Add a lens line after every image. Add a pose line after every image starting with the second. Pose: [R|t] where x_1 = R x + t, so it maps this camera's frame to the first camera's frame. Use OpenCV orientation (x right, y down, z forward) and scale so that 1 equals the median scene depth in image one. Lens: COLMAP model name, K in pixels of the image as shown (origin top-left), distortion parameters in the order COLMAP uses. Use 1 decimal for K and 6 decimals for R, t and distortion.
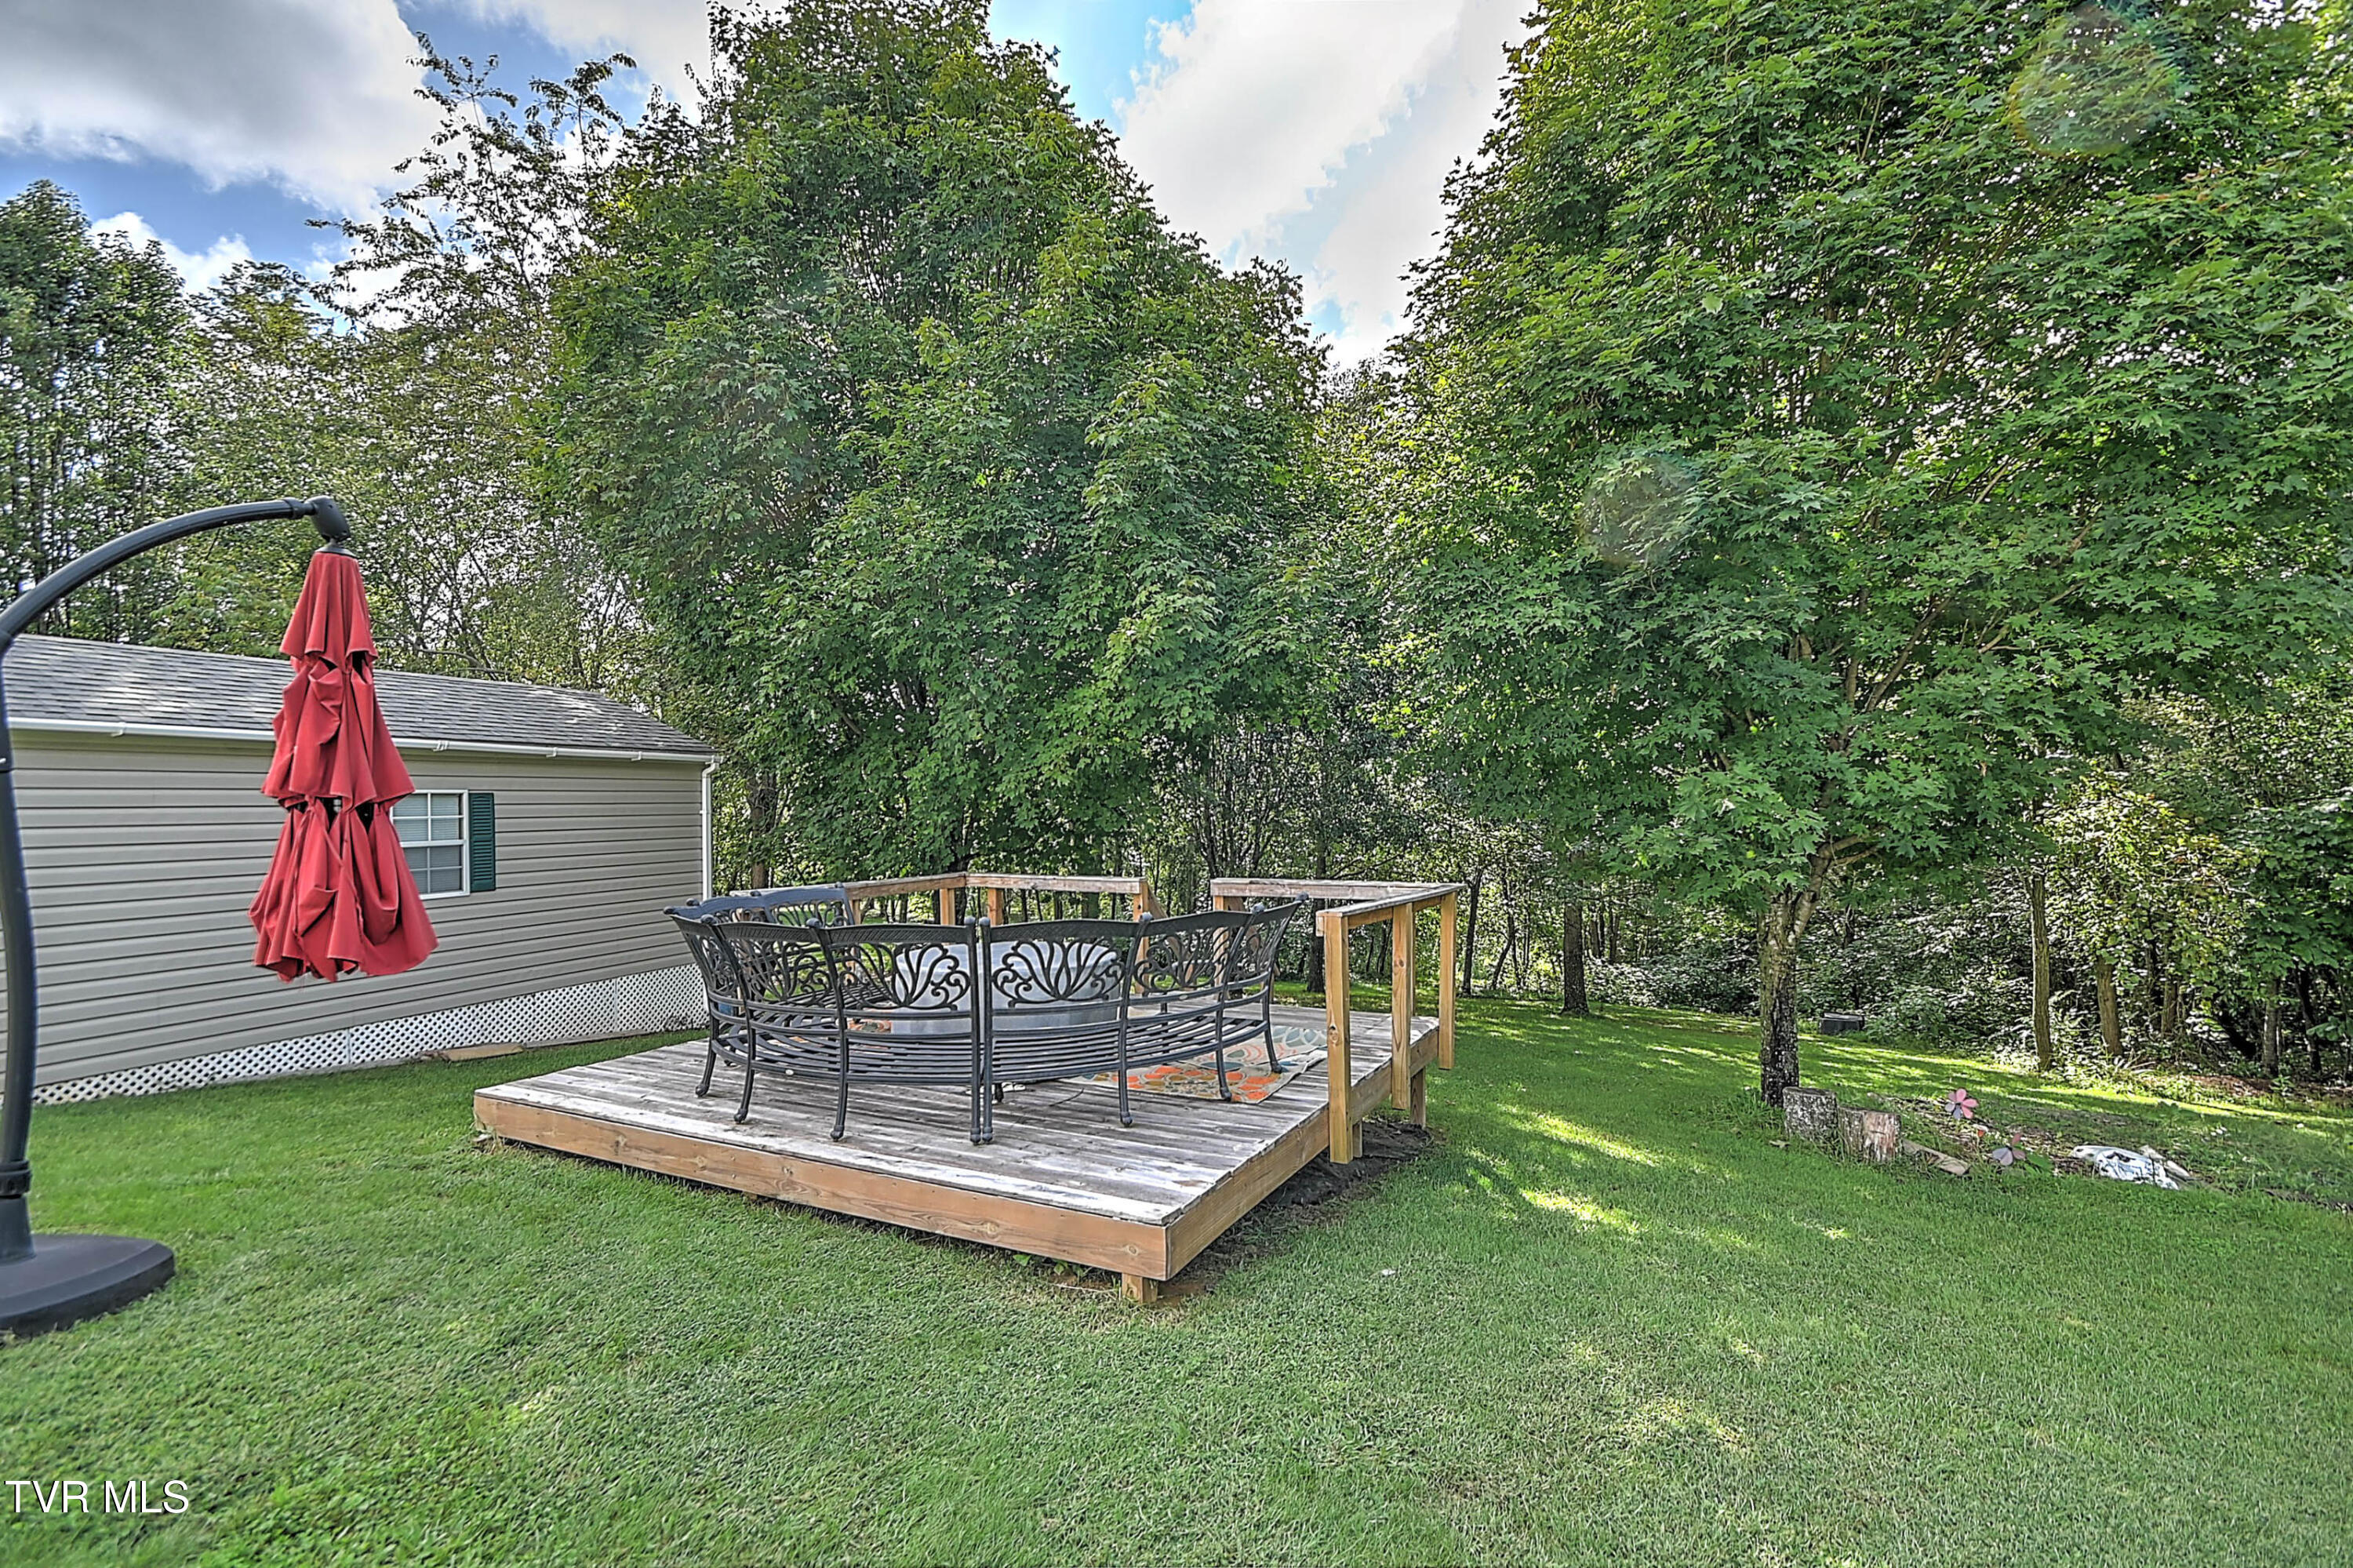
lens RADIAL K [[1030.7, 0, 1140.1], [0, 1030.7, 790.0], [0, 0, 1]] dist [0.019869, -0.009816]
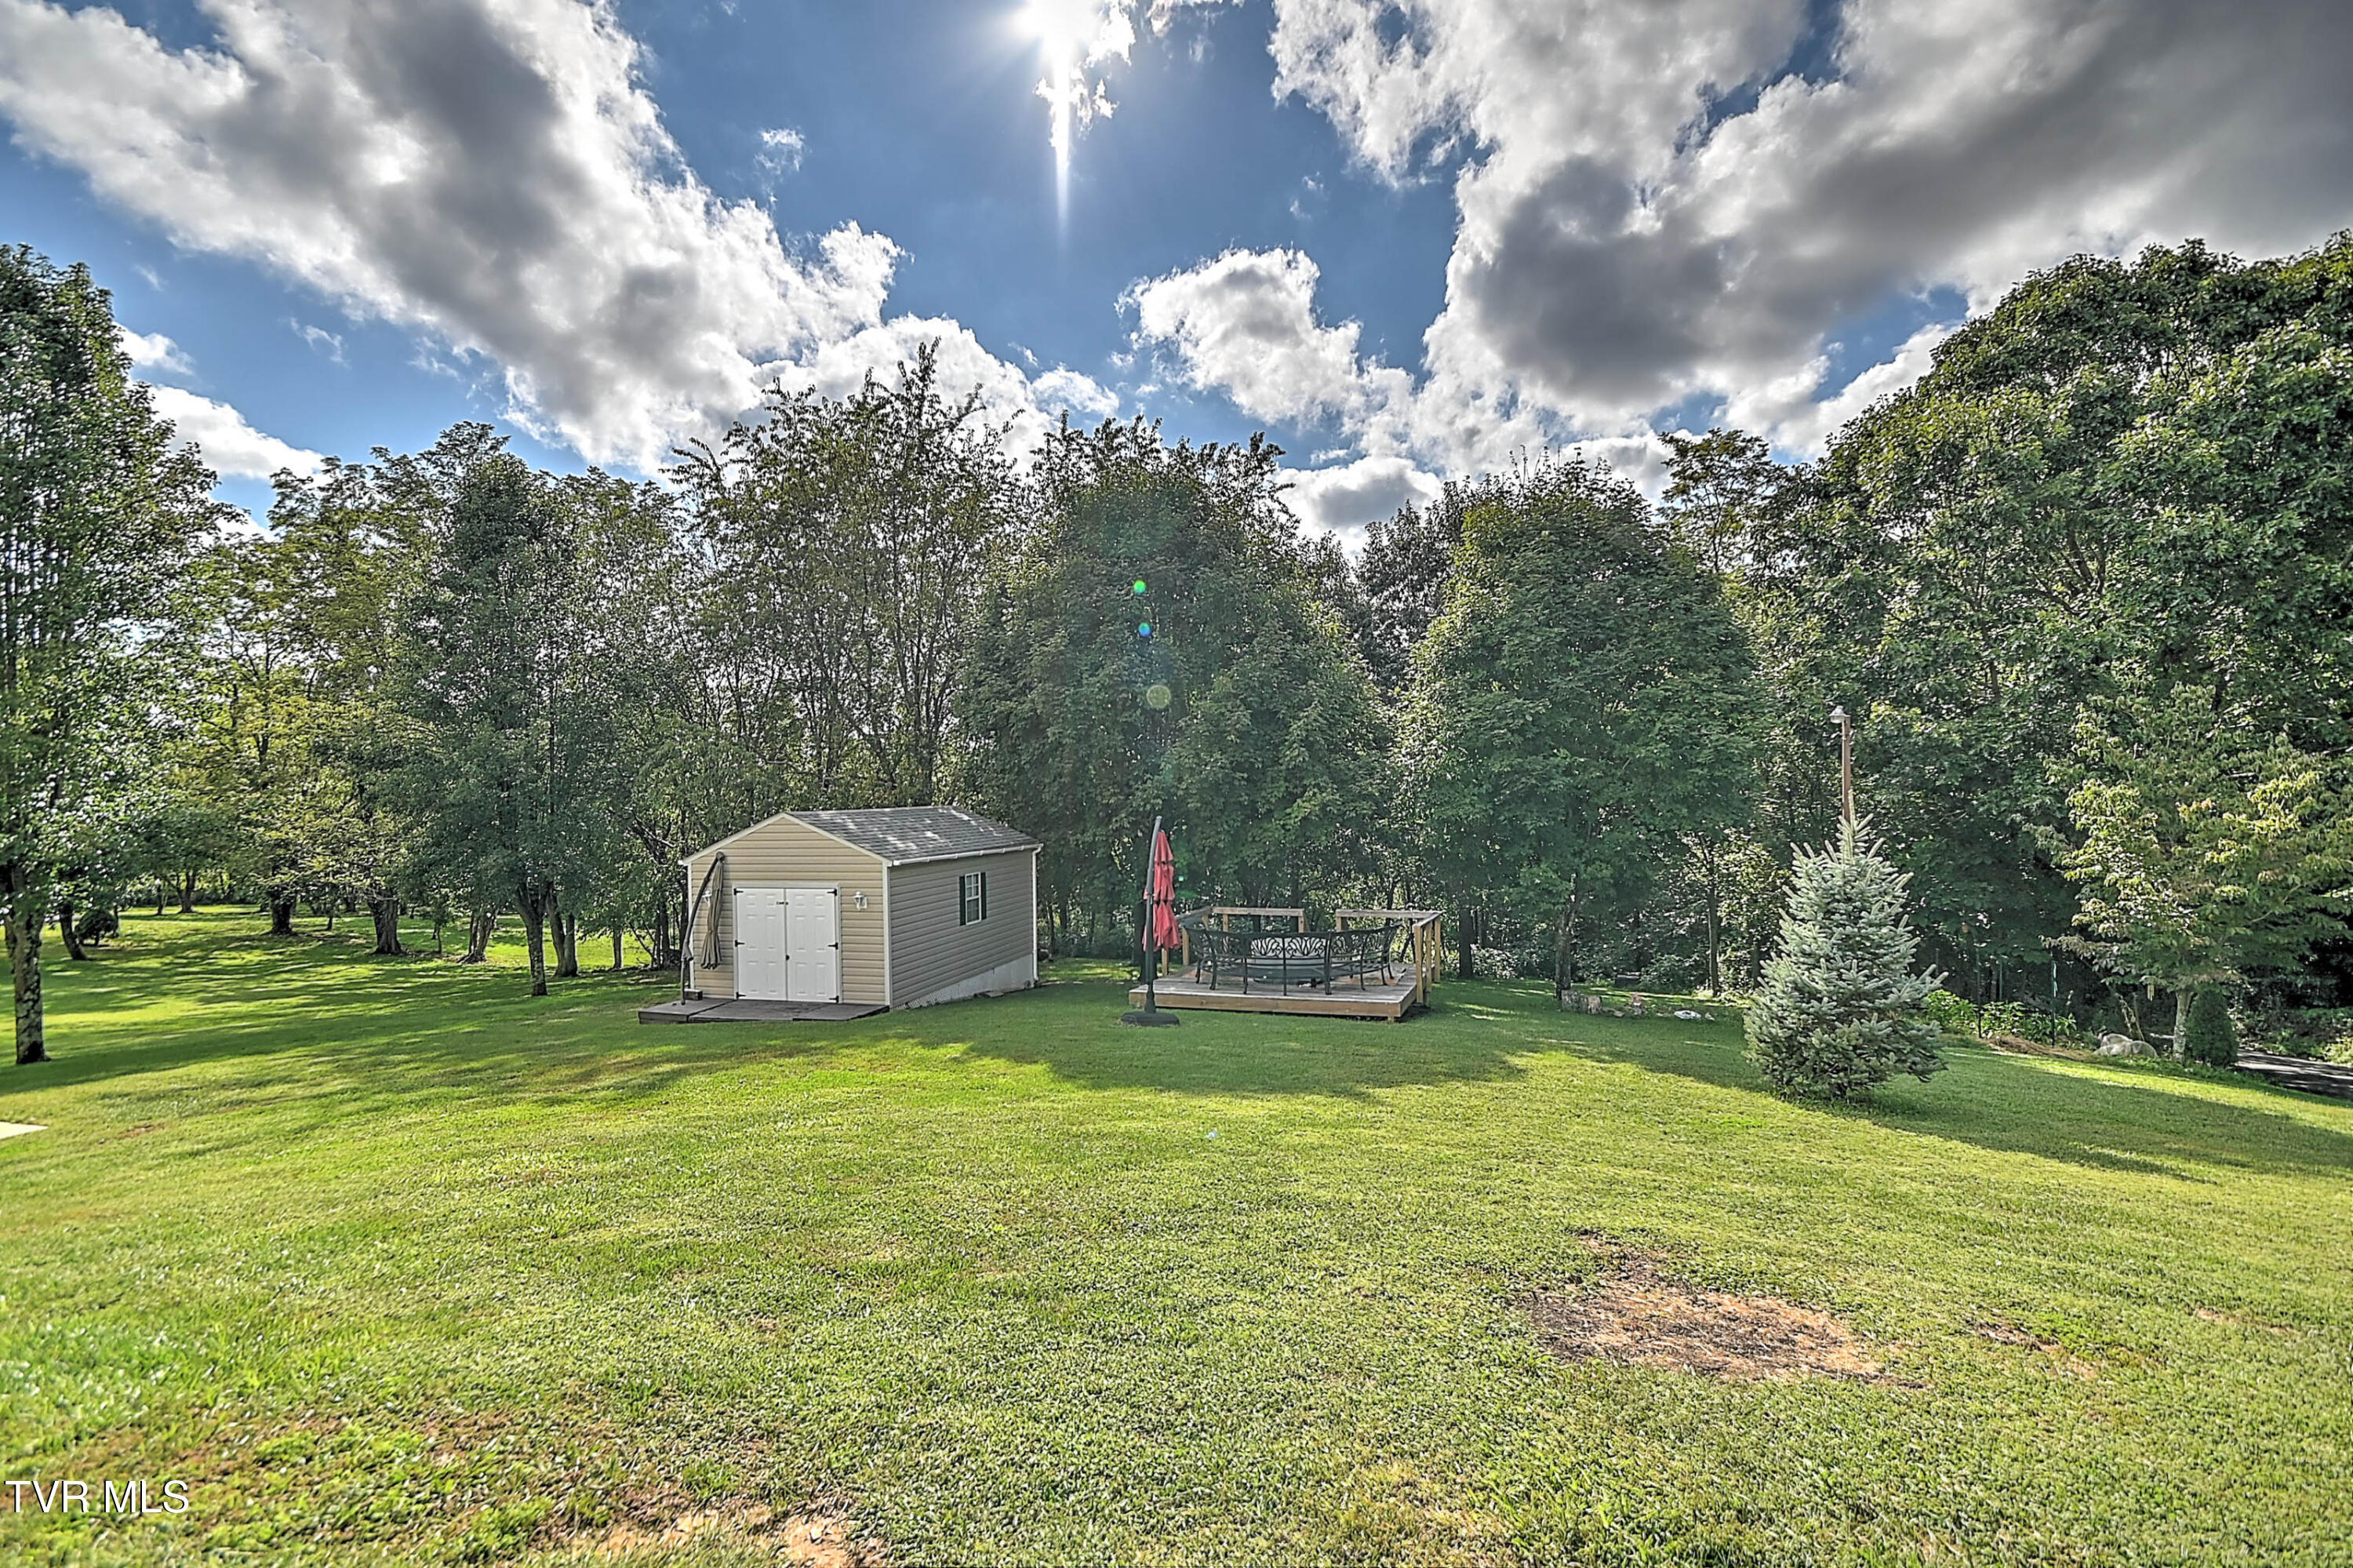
lens RADIAL K [[1094.7, 0, 1121.5], [0, 1094.7, 774.8], [0, 0, 1]] dist [0.019233, -0.003112]
pose [[0.993182, -0.003909, 0.116512, -0.704108], [0.004324, 0.999985, -0.003303, -0.214702], [-0.116498, 0.003784, 0.993184, -1.433969]]
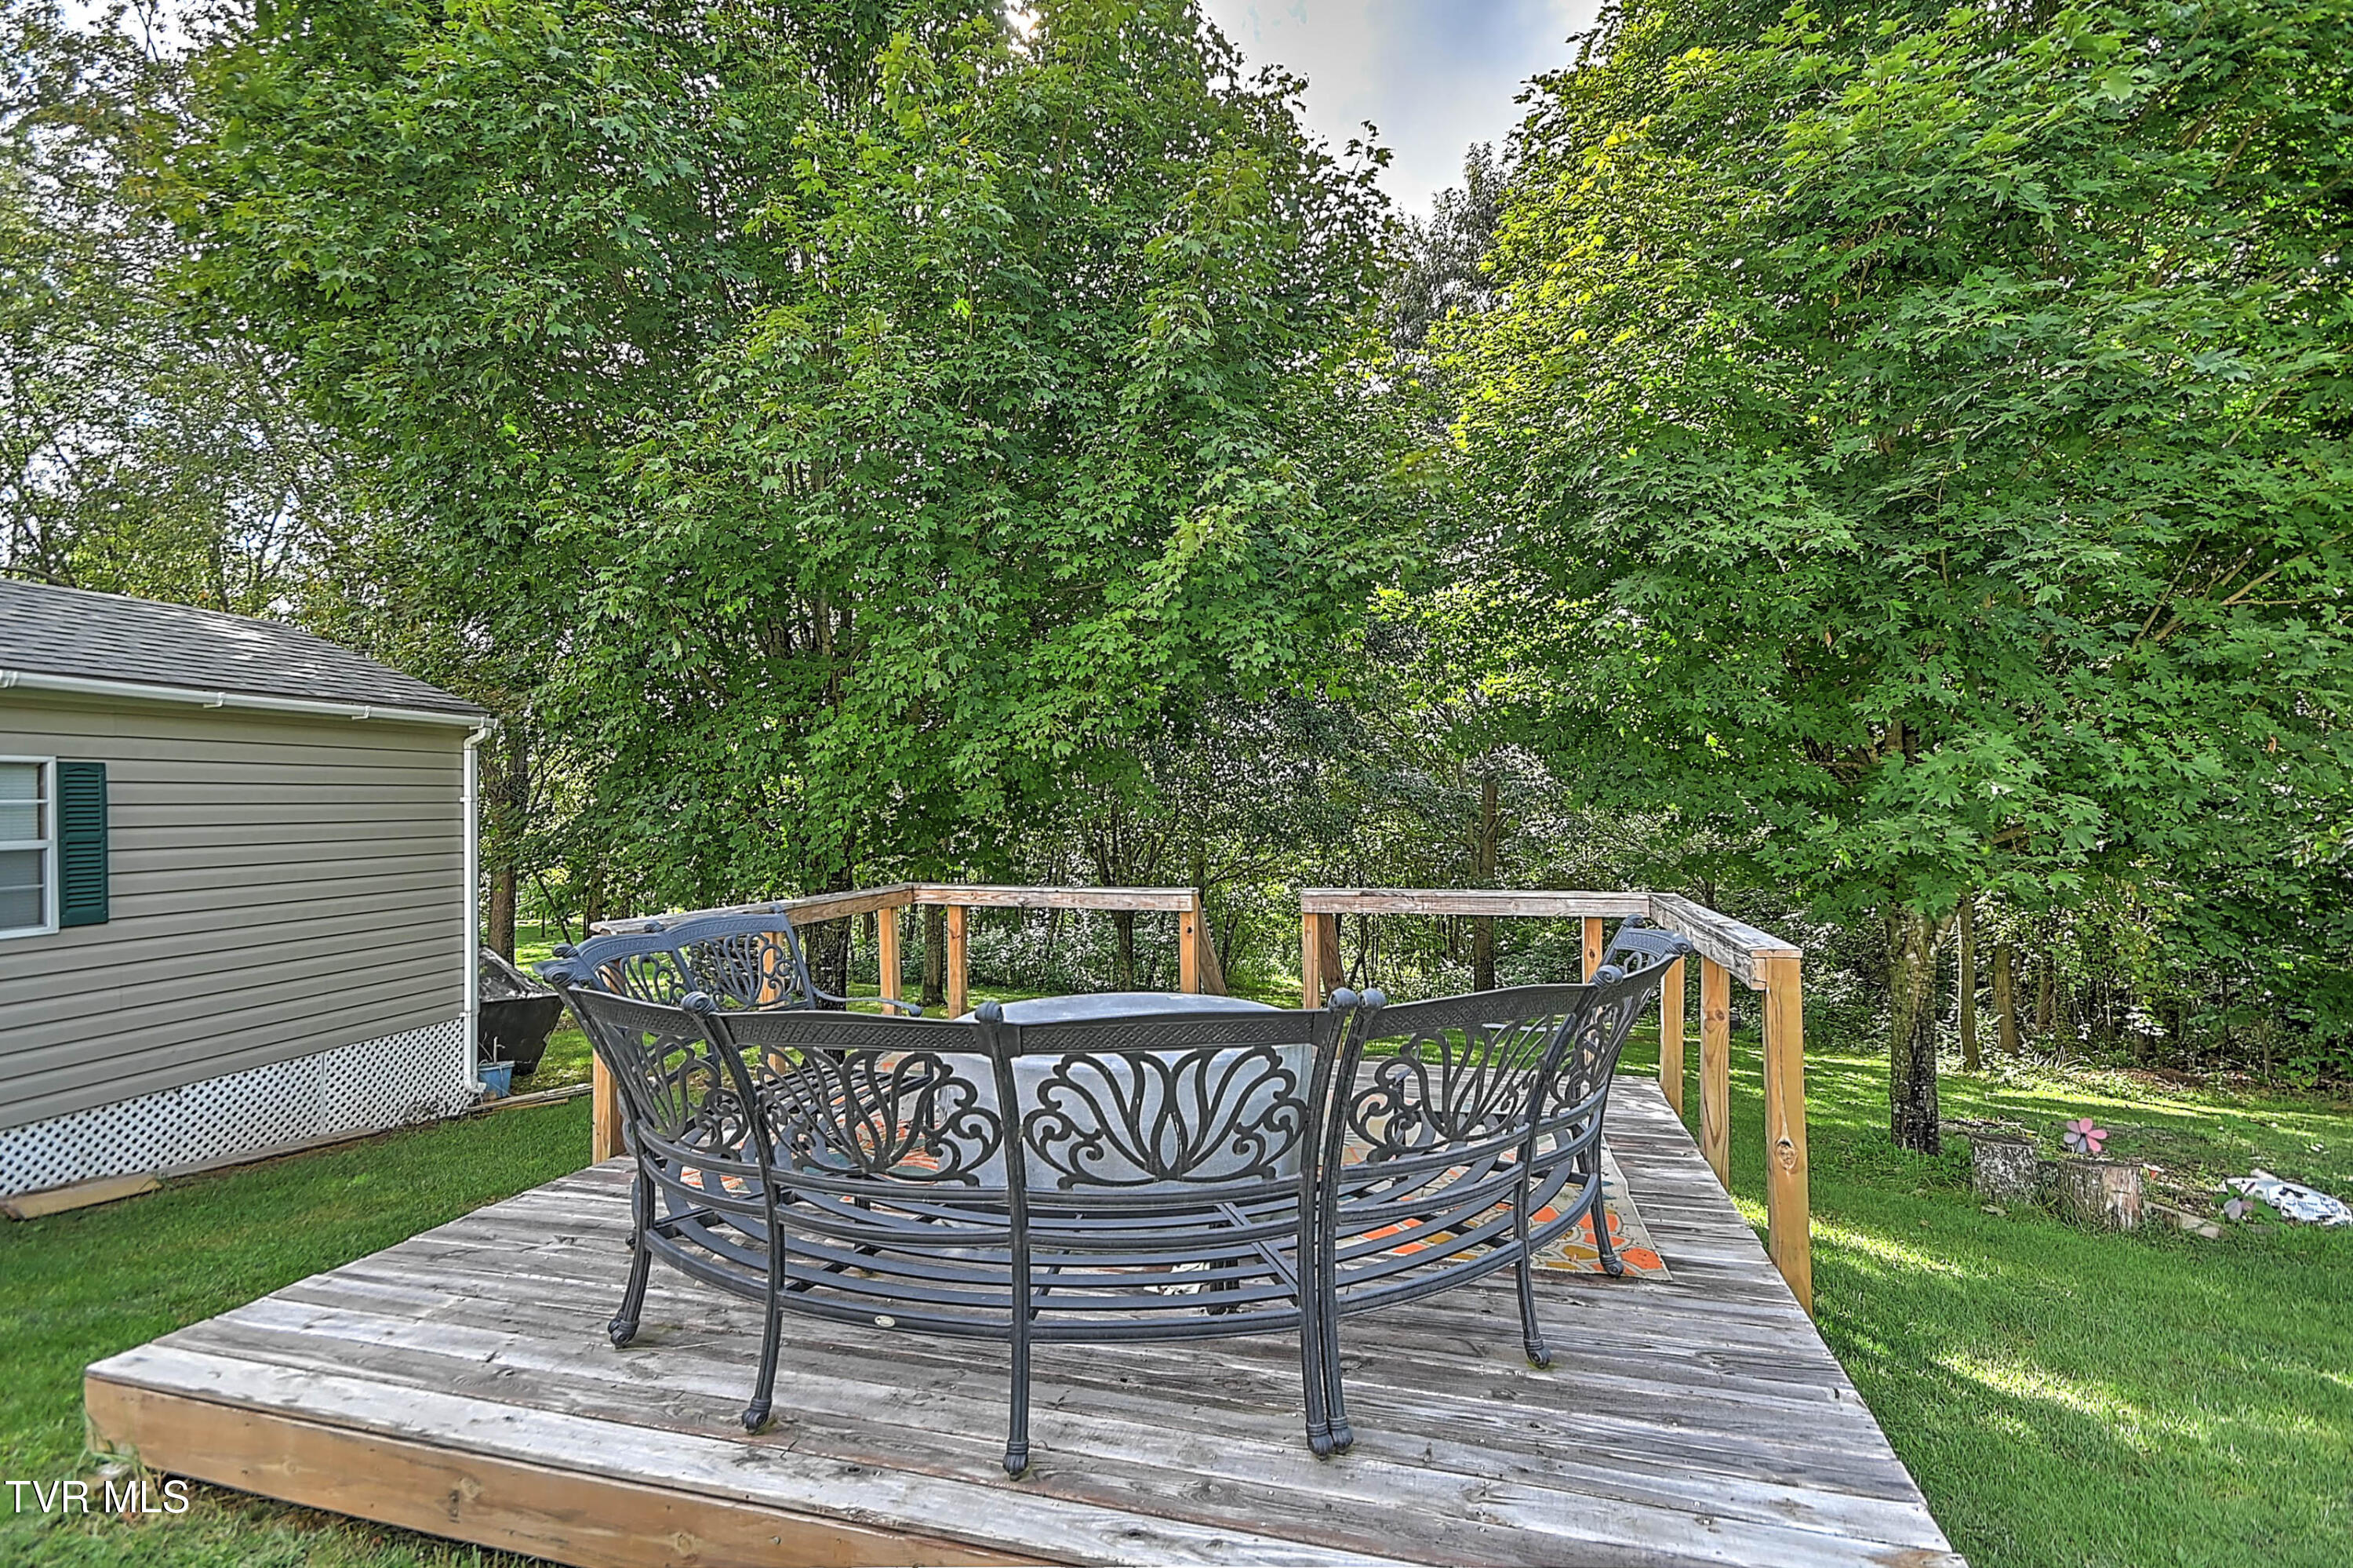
lens RADIAL K [[1094.7, 0, 1161.8], [0, 1094.7, 791.1], [0, 0, 1]] dist [0.019233, -0.003112]
pose [[0.977537, 0.005374, 0.210693, -0.180816], [-0.006129, 0.999977, 0.002929, 0.015930], [-0.210673, -0.004155, 0.977548, 0.271191]]
